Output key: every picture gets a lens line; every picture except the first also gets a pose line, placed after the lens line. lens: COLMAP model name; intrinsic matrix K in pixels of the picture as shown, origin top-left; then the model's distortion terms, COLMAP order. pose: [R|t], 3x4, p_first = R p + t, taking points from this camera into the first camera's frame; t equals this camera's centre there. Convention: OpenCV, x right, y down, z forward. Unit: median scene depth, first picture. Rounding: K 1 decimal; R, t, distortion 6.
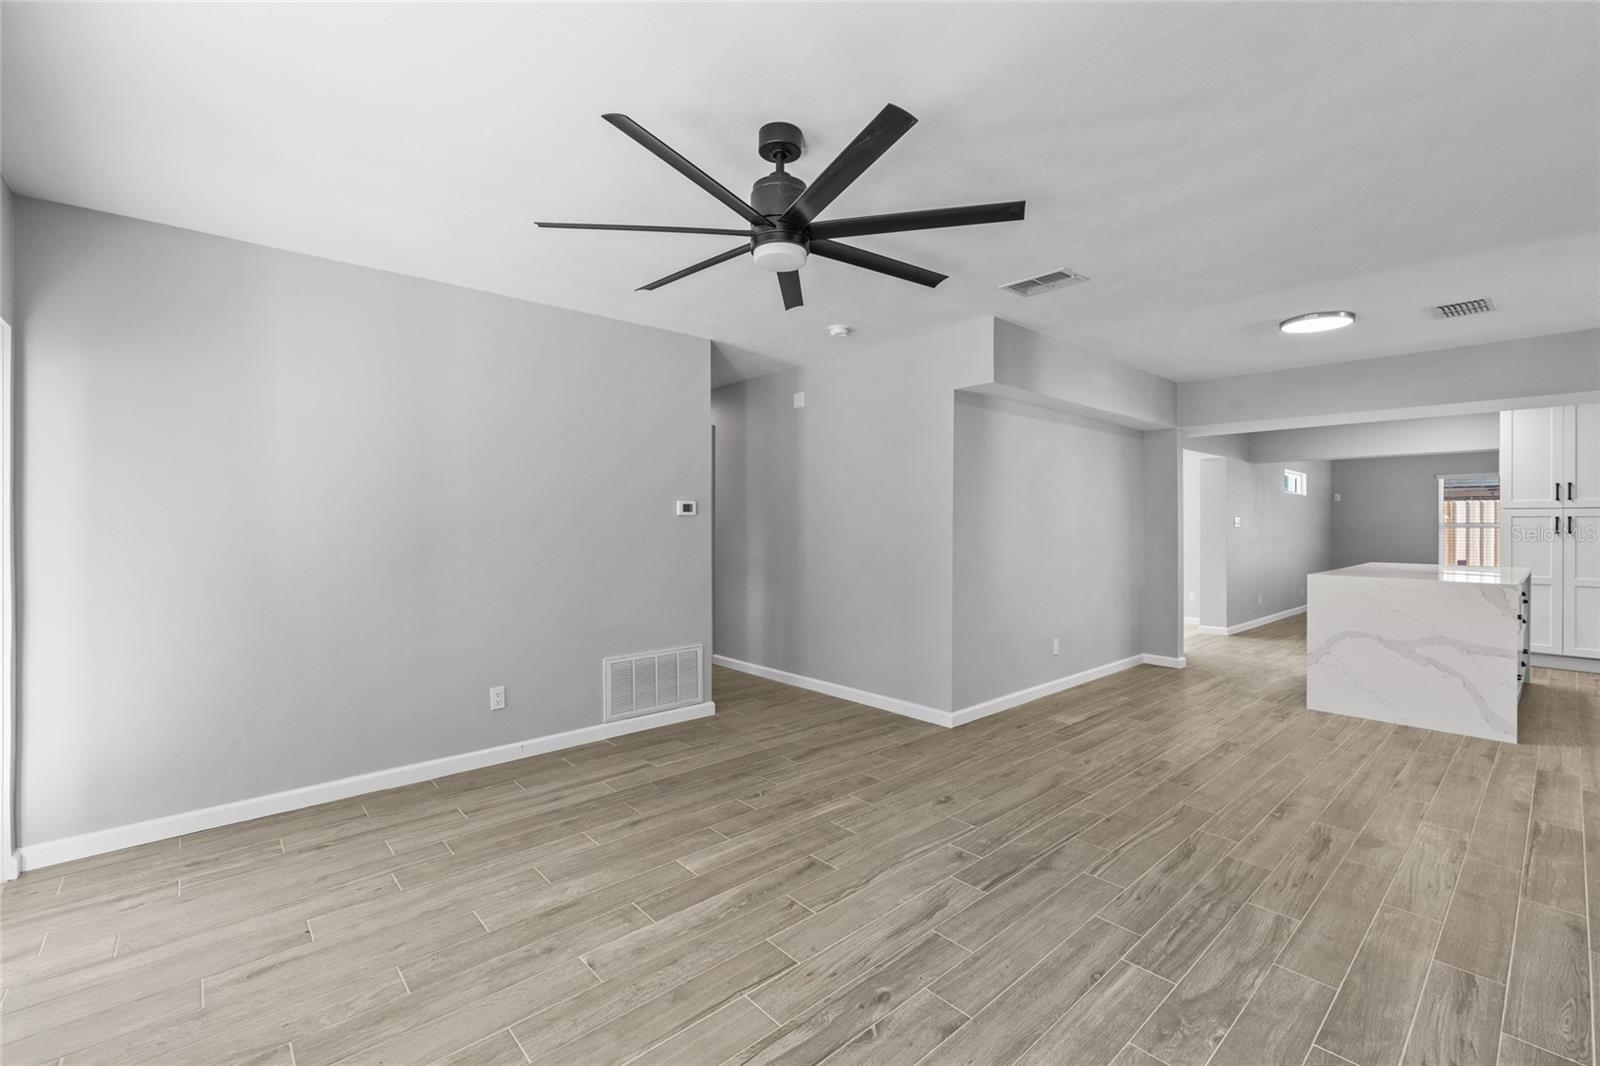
lens RADIAL K [[686.6, 0, 798.9], [0, 686.6, 528.3], [0, 0, 1]] dist [0.001861, 0.000068]
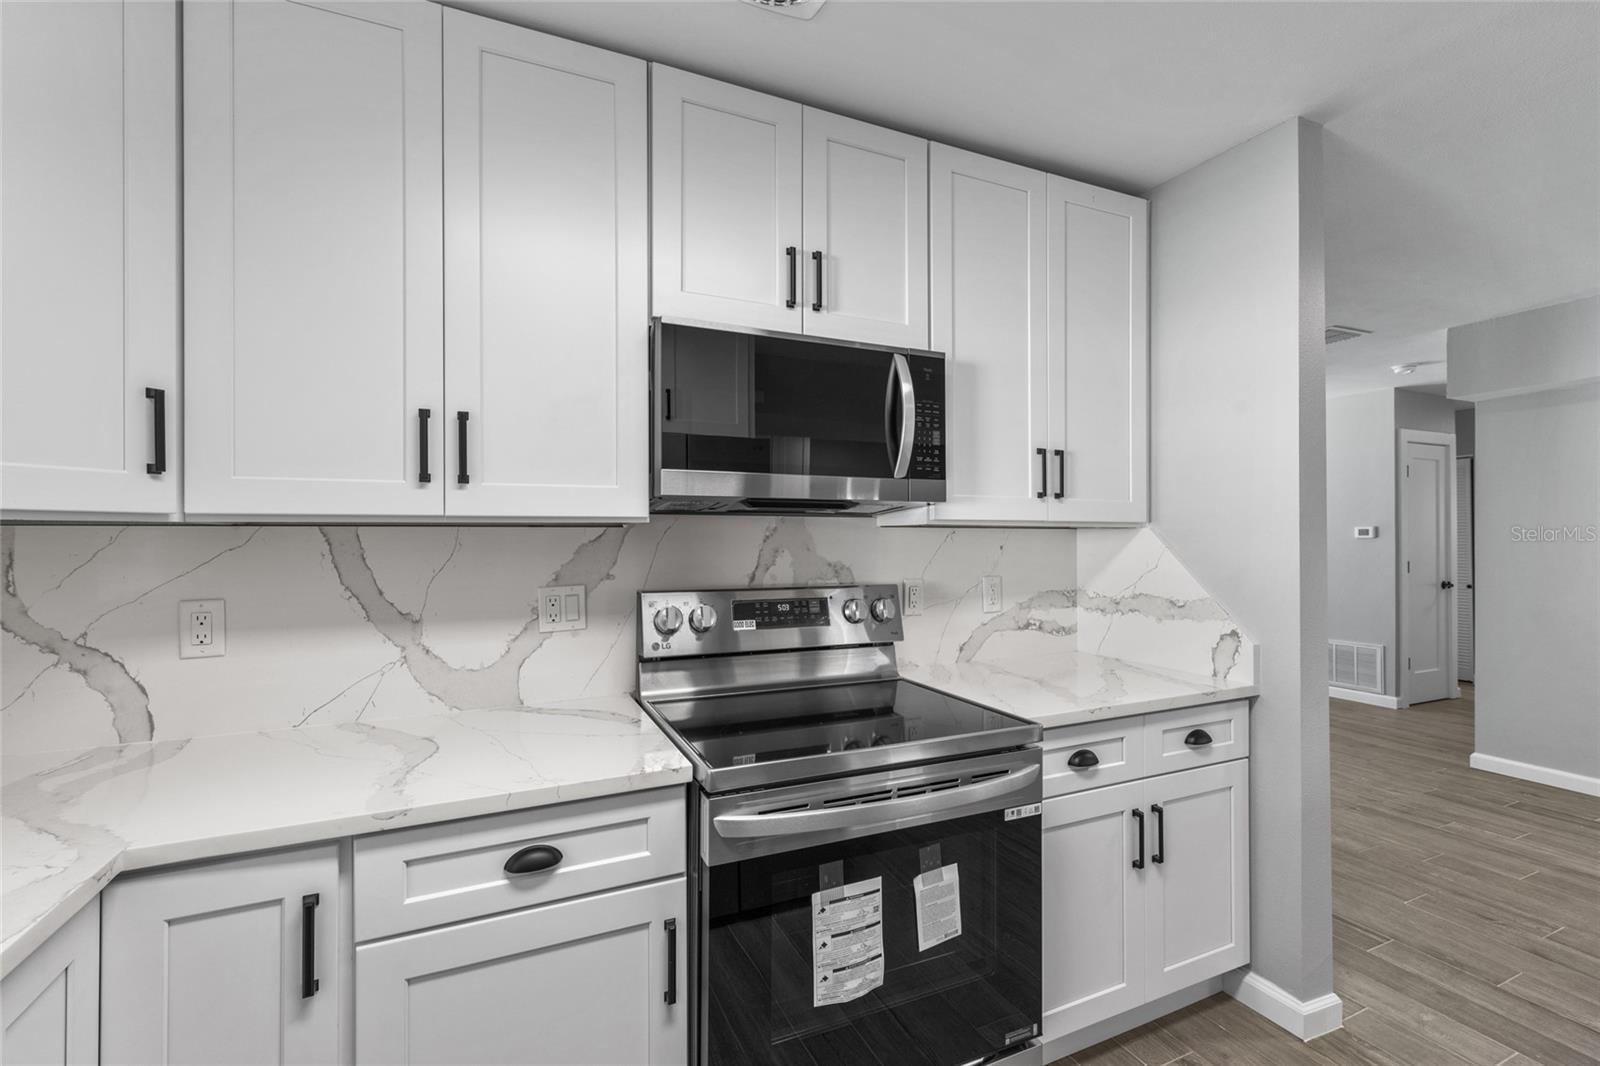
lens RADIAL K [[685.7, 0, 800.0], [0, 685.7, 533.0], [0, 0, 1]] dist [0.001615, 0.000187]
pose [[-0.306963, -0.006979, -0.951696, 1.646081], [-0.004354, 0.999973, -0.005929, -0.019985], [0.951711, 0.002323, -0.306985, 0.497057]]
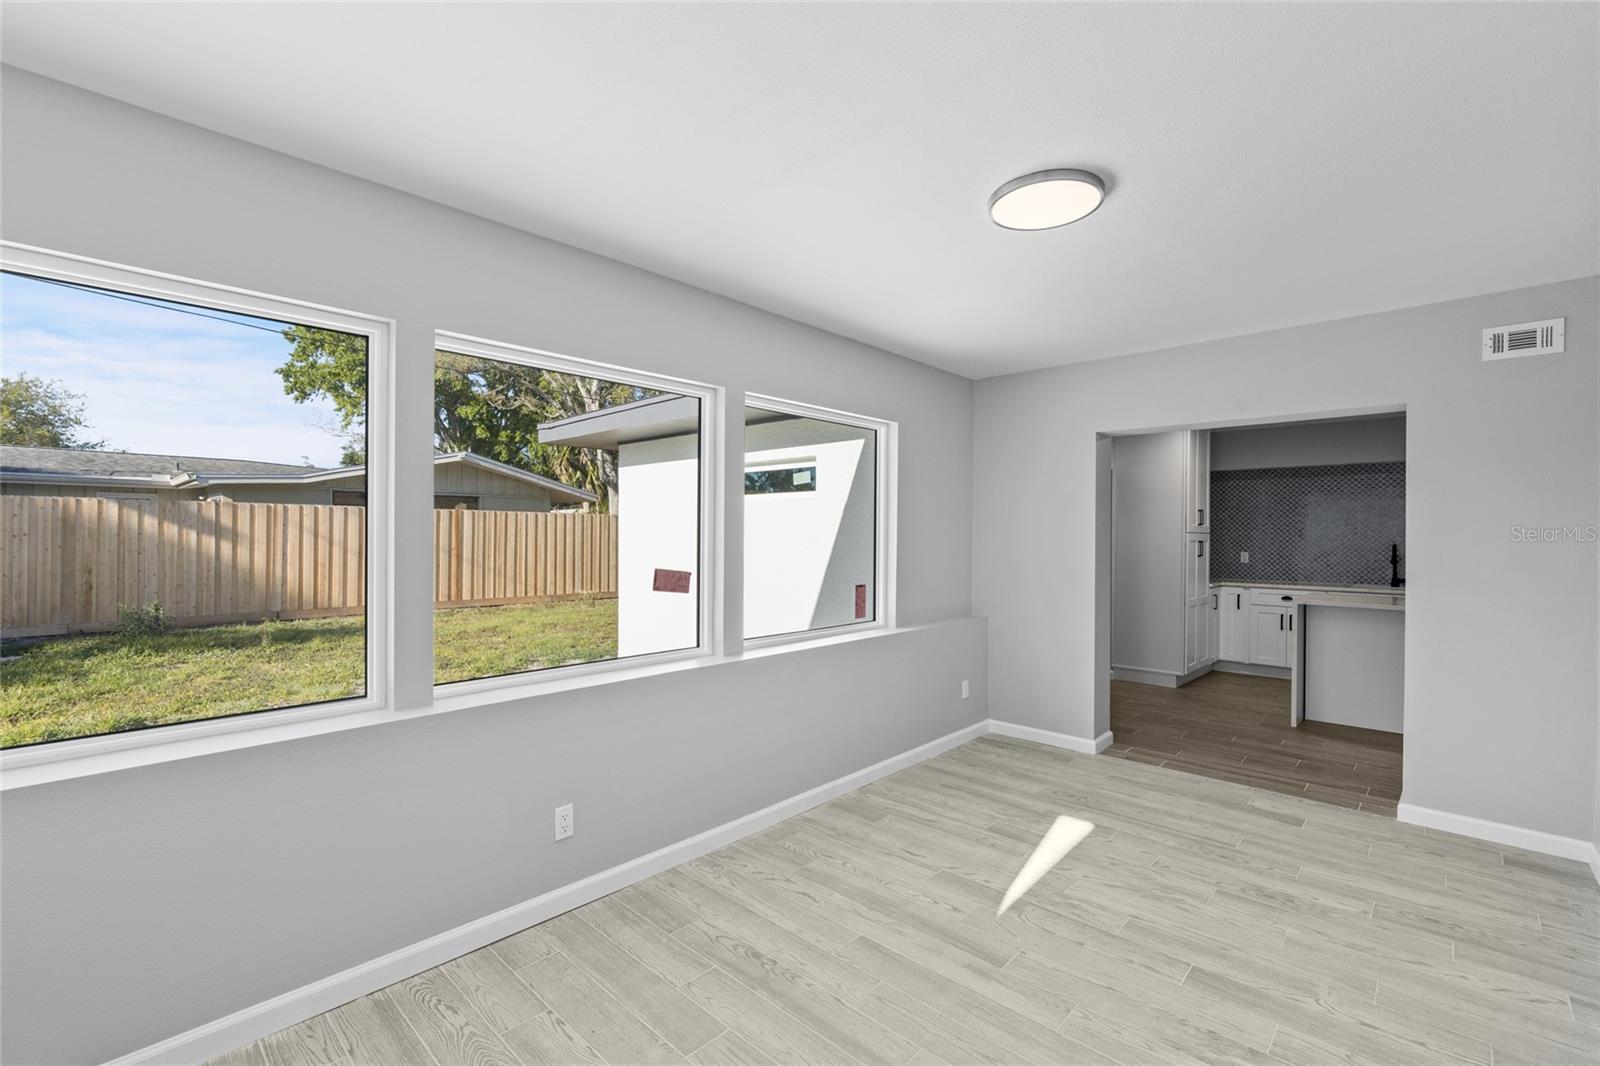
lens RADIAL K [[691.9, 0, 795.8], [0, 691.9, 528.2], [0, 0, 1]] dist [0.002495, -0.000485]
pose [[-0.082606, 0.006857, 0.996559, 0.132833], [-0.002044, 0.999973, -0.007050, -0.045973], [-0.996580, -0.002619, -0.082590, 2.851070]]
